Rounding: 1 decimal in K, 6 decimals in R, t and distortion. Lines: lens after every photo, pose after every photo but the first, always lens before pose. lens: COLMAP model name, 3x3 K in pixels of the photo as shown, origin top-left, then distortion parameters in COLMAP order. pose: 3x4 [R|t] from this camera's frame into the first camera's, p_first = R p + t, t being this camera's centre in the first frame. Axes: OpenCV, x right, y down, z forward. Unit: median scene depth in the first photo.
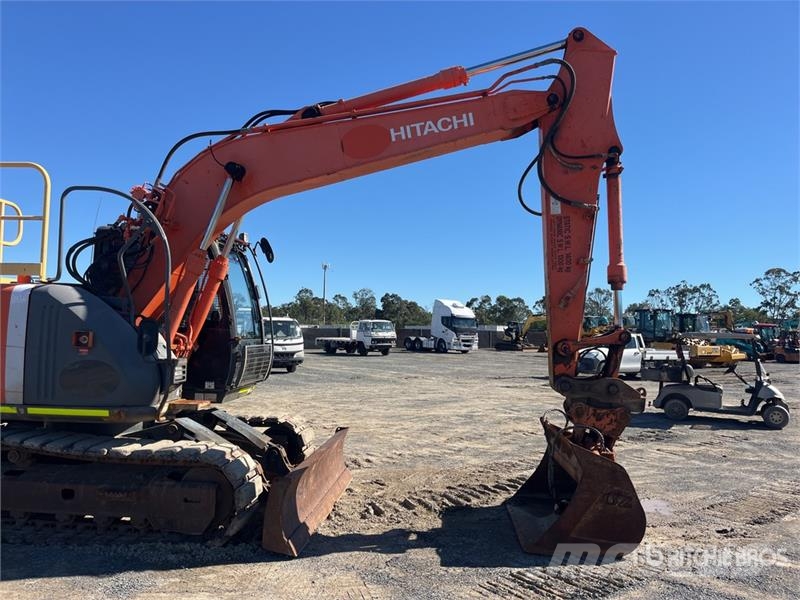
lens RADIAL K [[601.9, 0, 396.7], [0, 601.9, 301.0], [0, 0, 1]] dist [0.076329, -0.106041]
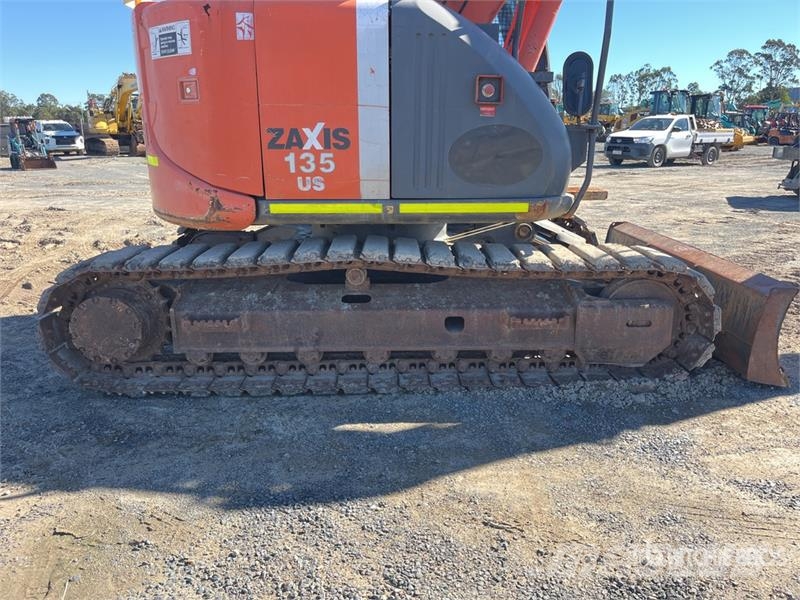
lens RADIAL K [[601.9, 0, 401.5], [0, 601.9, 300.4], [0, 0, 1]] dist [0.076329, -0.106041]
pose [[0.994243, -0.051950, 0.093709, -0.269156], [0.019089, 0.946490, 0.322169, 0.025902], [-0.105431, -0.318525, 0.942033, 0.143741]]
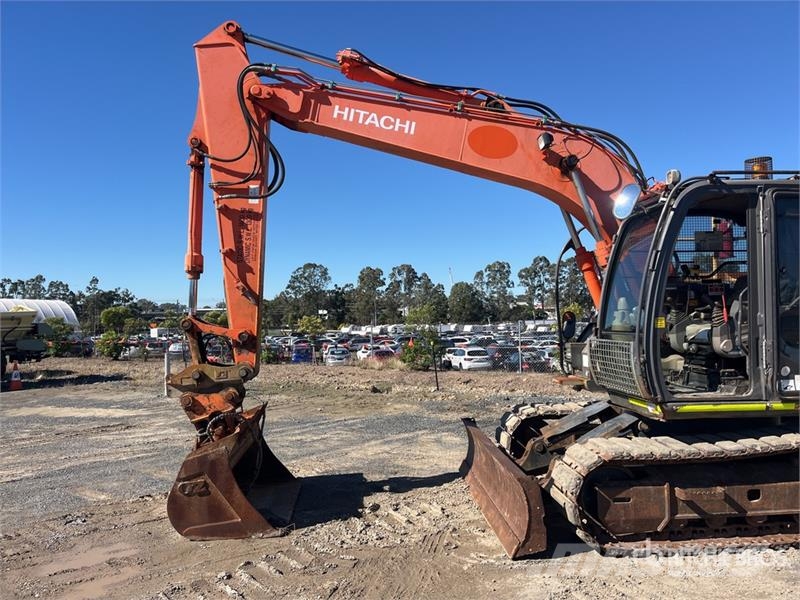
lens RADIAL K [[601.9, 0, 406.1], [0, 601.9, 297.8], [0, 0, 1]] dist [0.076329, -0.106041]
pose [[-0.987488, -0.012063, -0.157234, 0.078212], [0.001590, 0.996258, -0.086419, 0.047692], [0.157688, -0.085587, -0.983773, 0.952049]]
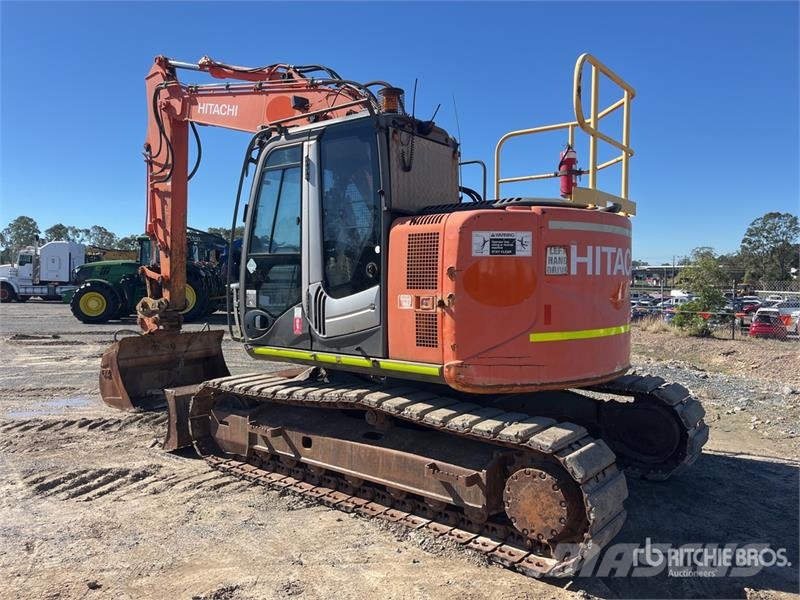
lens RADIAL K [[601.9, 0, 401.8], [0, 601.9, 296.3], [0, 0, 1]] dist [0.076329, -0.106041]
pose [[-0.837155, -0.040041, 0.545498, -0.456814], [-0.048010, 0.998847, -0.000361, 0.042877], [-0.544854, -0.026491, -0.838112, 0.890692]]
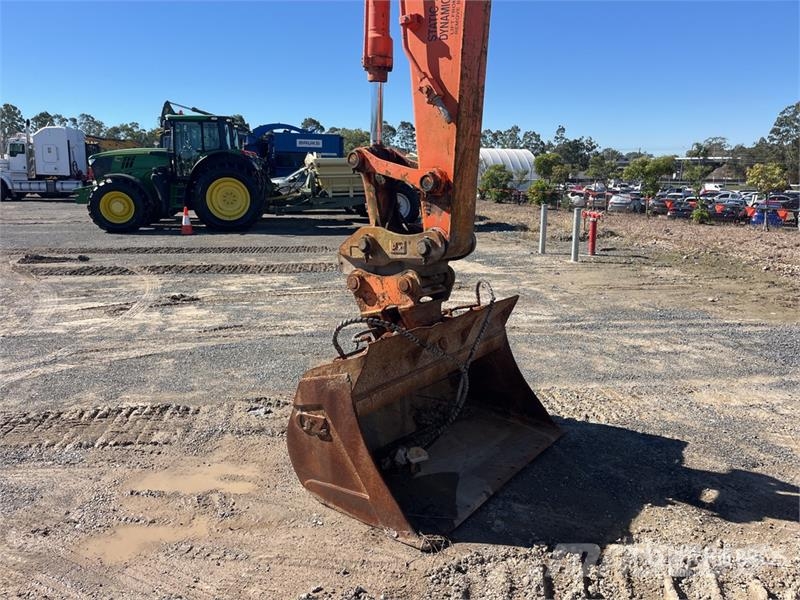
lens RADIAL K [[601.9, 0, 403.0], [0, 601.9, 302.7], [0, 0, 1]] dist [0.076329, -0.106041]
pose [[-0.840763, -0.137470, 0.523661, -0.004131], [-0.047906, 0.982323, 0.180961, 0.041188], [-0.539280, 0.127059, -0.832486, 0.702350]]
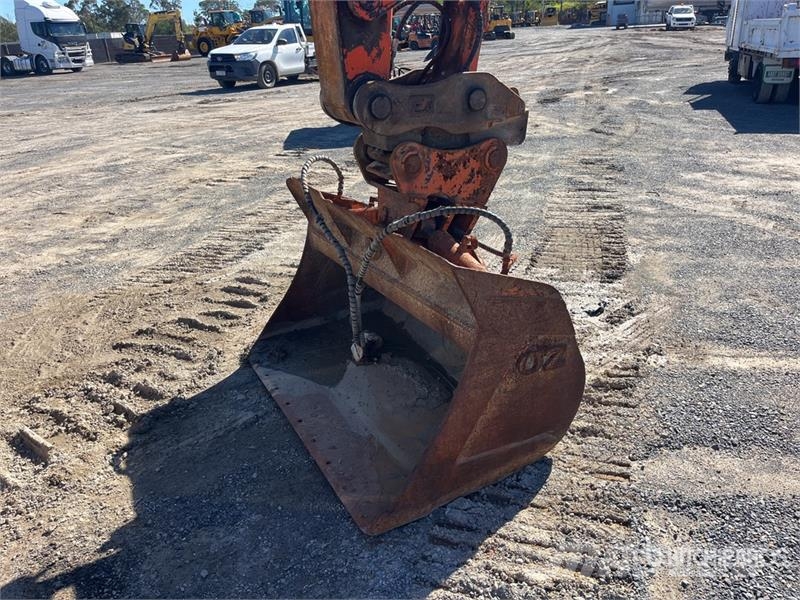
lens RADIAL K [[601.9, 0, 397.8], [0, 601.9, 303.5], [0, 0, 1]] dist [0.076329, -0.106041]
pose [[0.838435, -0.279882, 0.467646, 0.031195], [0.040690, 0.887815, 0.458398, 0.033139], [-0.543480, -0.365308, 0.755764, 0.290526]]
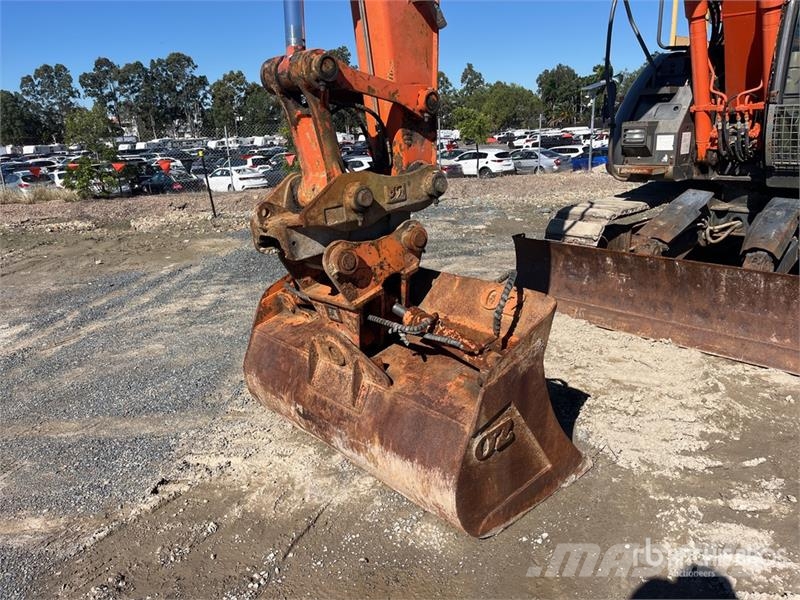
lens RADIAL K [[601.9, 0, 394.2], [0, 601.9, 303.5], [0, 0, 1]] dist [0.076329, -0.106041]
pose [[-0.686521, 0.213060, -0.695193, 0.292780], [0.061250, 0.969653, 0.236689, 0.053593], [0.724525, 0.119912, -0.678737, 0.616134]]
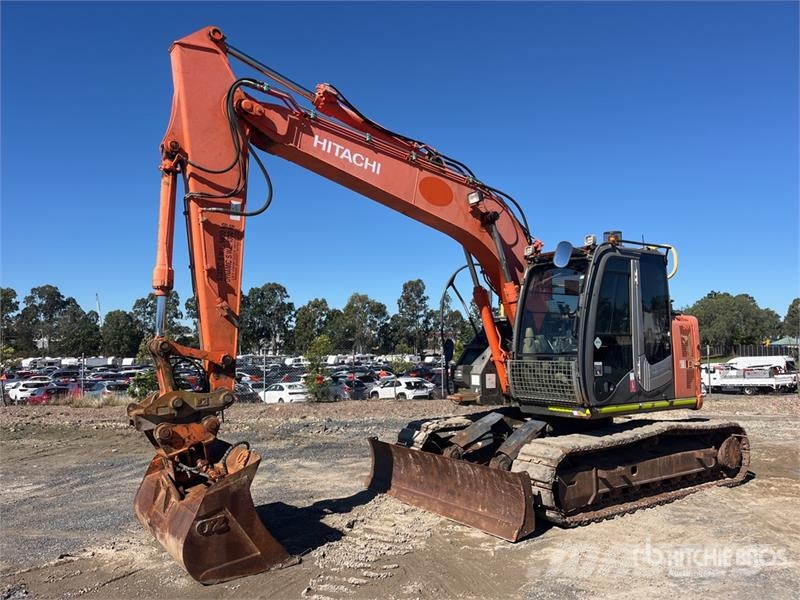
lens RADIAL K [[601.9, 0, 402.1], [0, 601.9, 300.9], [0, 0, 1]] dist [0.076329, -0.106041]
pose [[-0.762711, -0.063704, -0.643594, 0.312497], [0.024795, 0.991525, -0.127528, 0.053419], [0.646264, -0.113225, -0.754668, 0.888822]]
